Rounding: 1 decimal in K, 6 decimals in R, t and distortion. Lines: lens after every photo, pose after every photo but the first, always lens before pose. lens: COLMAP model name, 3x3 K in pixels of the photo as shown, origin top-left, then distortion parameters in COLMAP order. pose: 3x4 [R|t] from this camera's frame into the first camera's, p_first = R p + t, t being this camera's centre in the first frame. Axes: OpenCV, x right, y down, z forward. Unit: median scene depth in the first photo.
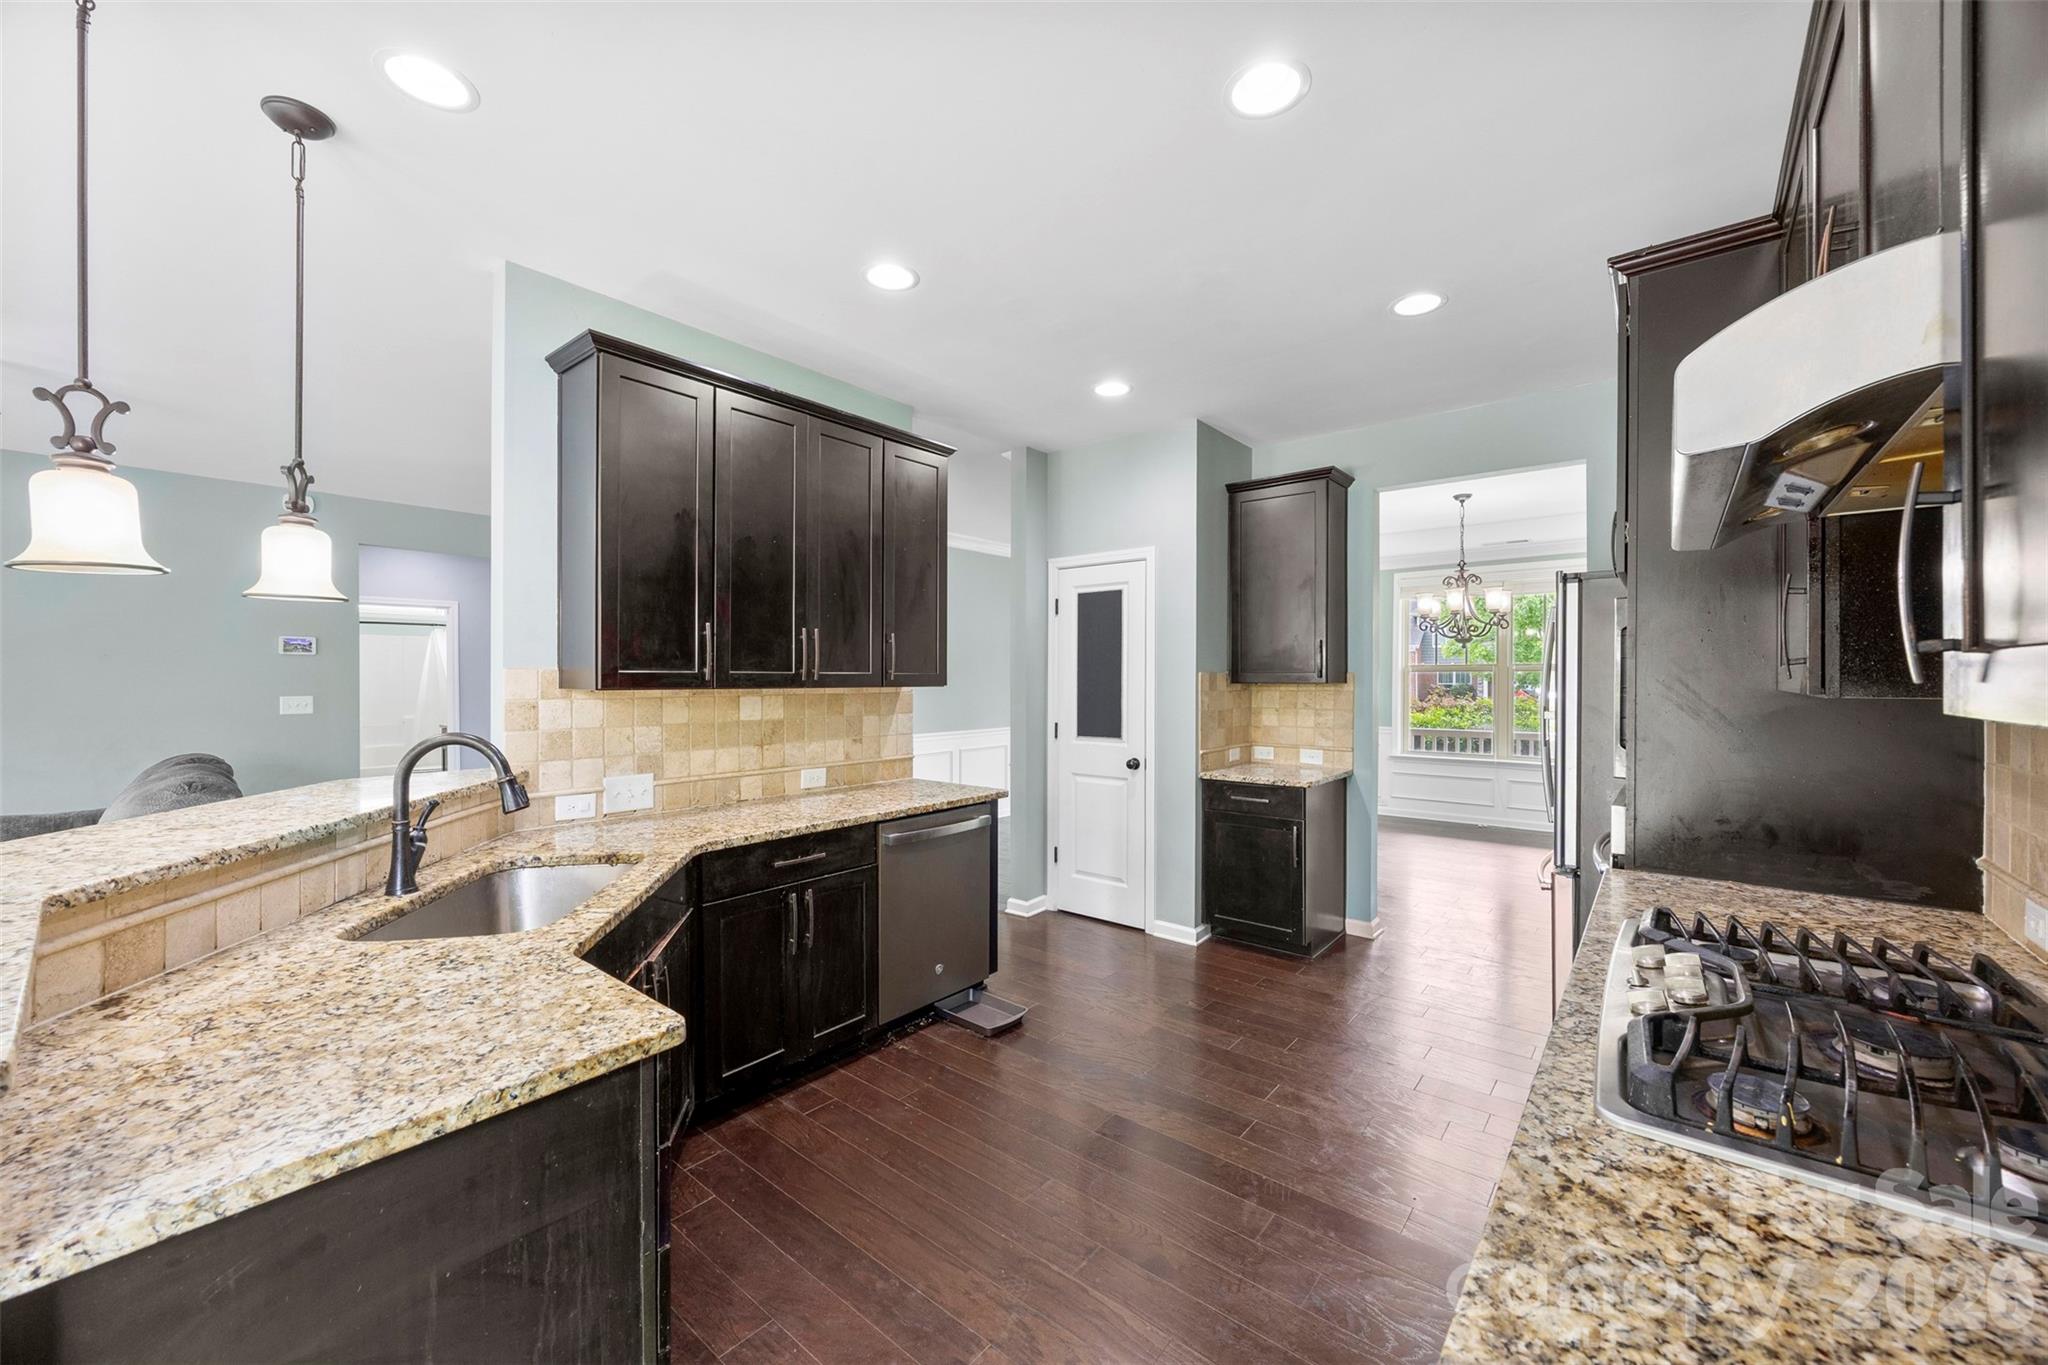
lens RADIAL K [[781.1, 0, 1019.1], [0, 781.1, 677.9], [0, 0, 1]] dist [-0.003923, 0.000120]
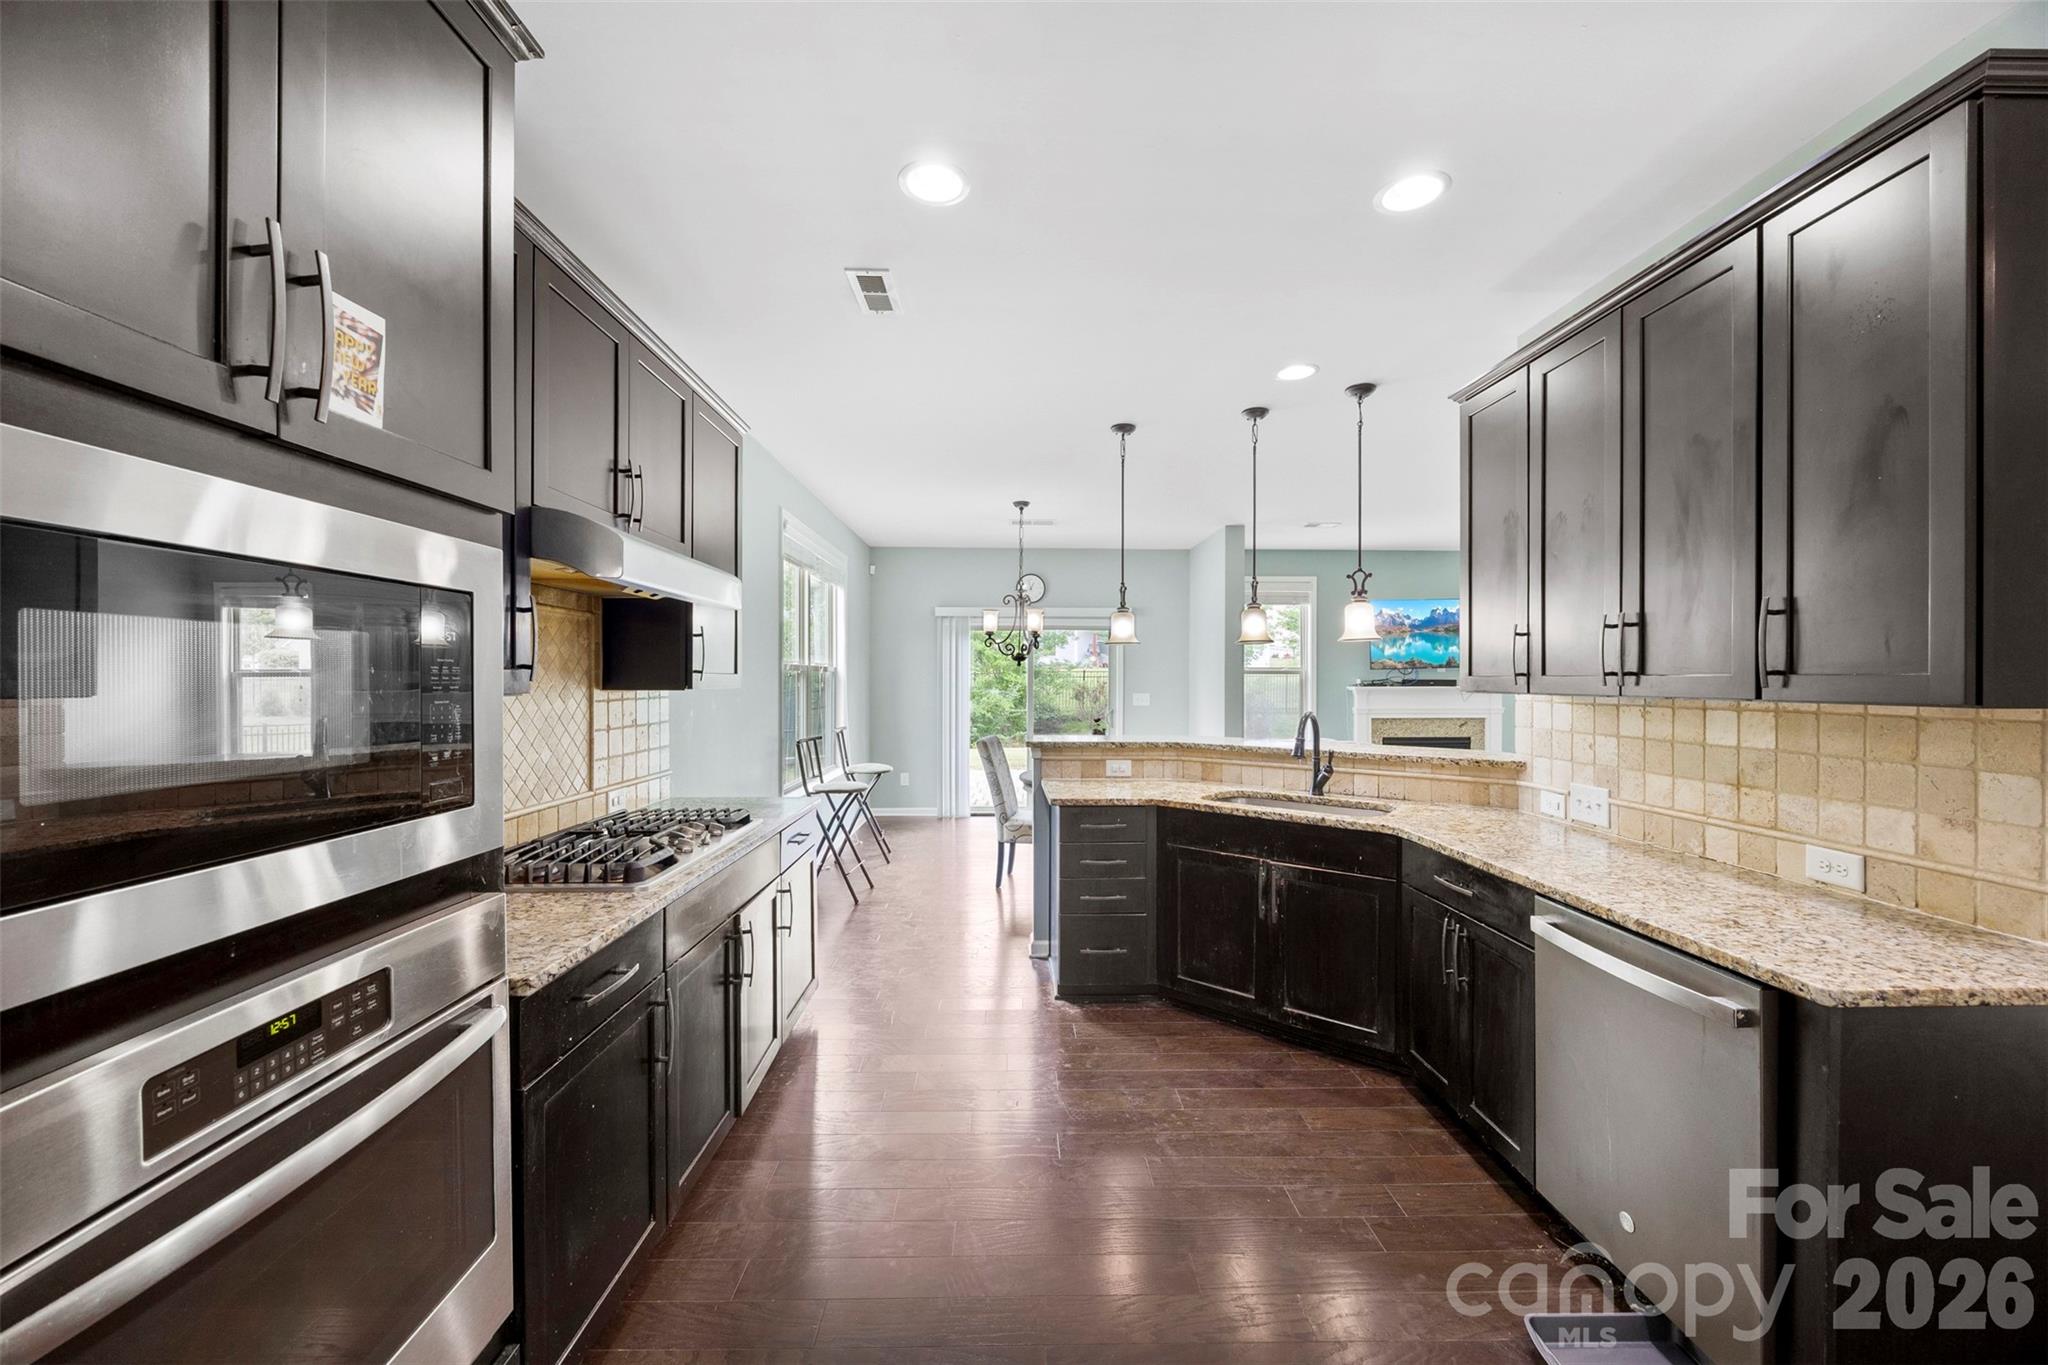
lens RADIAL K [[781.1, 0, 1025.1], [0, 781.1, 679.3], [0, 0, 1]] dist [-0.003923, 0.000120]
pose [[-0.752257, -0.005603, -0.658846, 0.565577], [-0.007877, 0.999969, 0.000490, 0.000546], [0.658823, 0.005558, -0.752278, 1.119188]]
